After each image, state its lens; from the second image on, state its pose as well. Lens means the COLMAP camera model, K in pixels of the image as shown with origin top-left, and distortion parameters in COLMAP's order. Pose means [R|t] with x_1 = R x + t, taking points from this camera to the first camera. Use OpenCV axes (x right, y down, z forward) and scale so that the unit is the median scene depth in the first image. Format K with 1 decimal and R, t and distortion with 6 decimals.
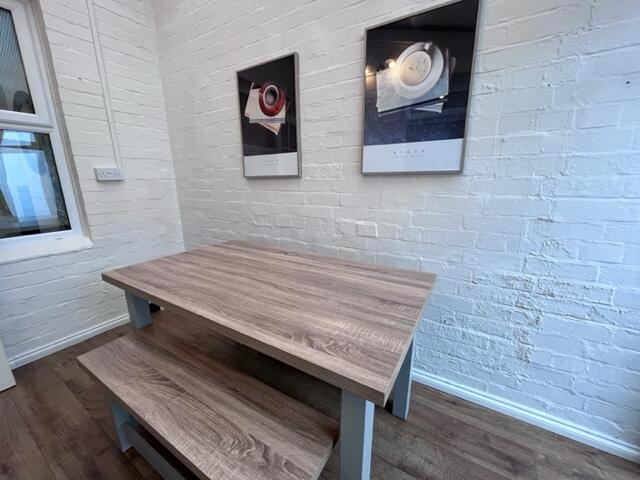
lens RADIAL K [[258.9, 0, 318.9], [0, 258.9, 240.4], [0, 0, 1]] dist [-0.001922, -0.000348]
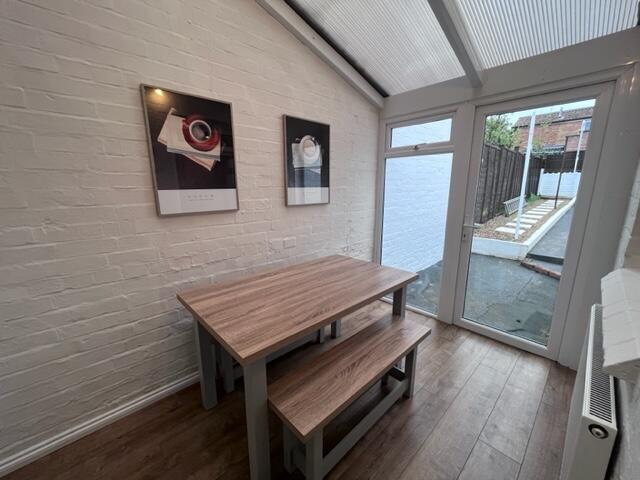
lens RADIAL K [[258.9, 0, 318.9], [0, 258.9, 240.4], [0, 0, 1]] dist [-0.001922, -0.000348]
pose [[0.267097, -0.188130, 0.945128, -1.136712], [0.224257, 0.965967, 0.128902, -0.202457], [-0.937213, 0.177523, 0.300196, 0.396691]]
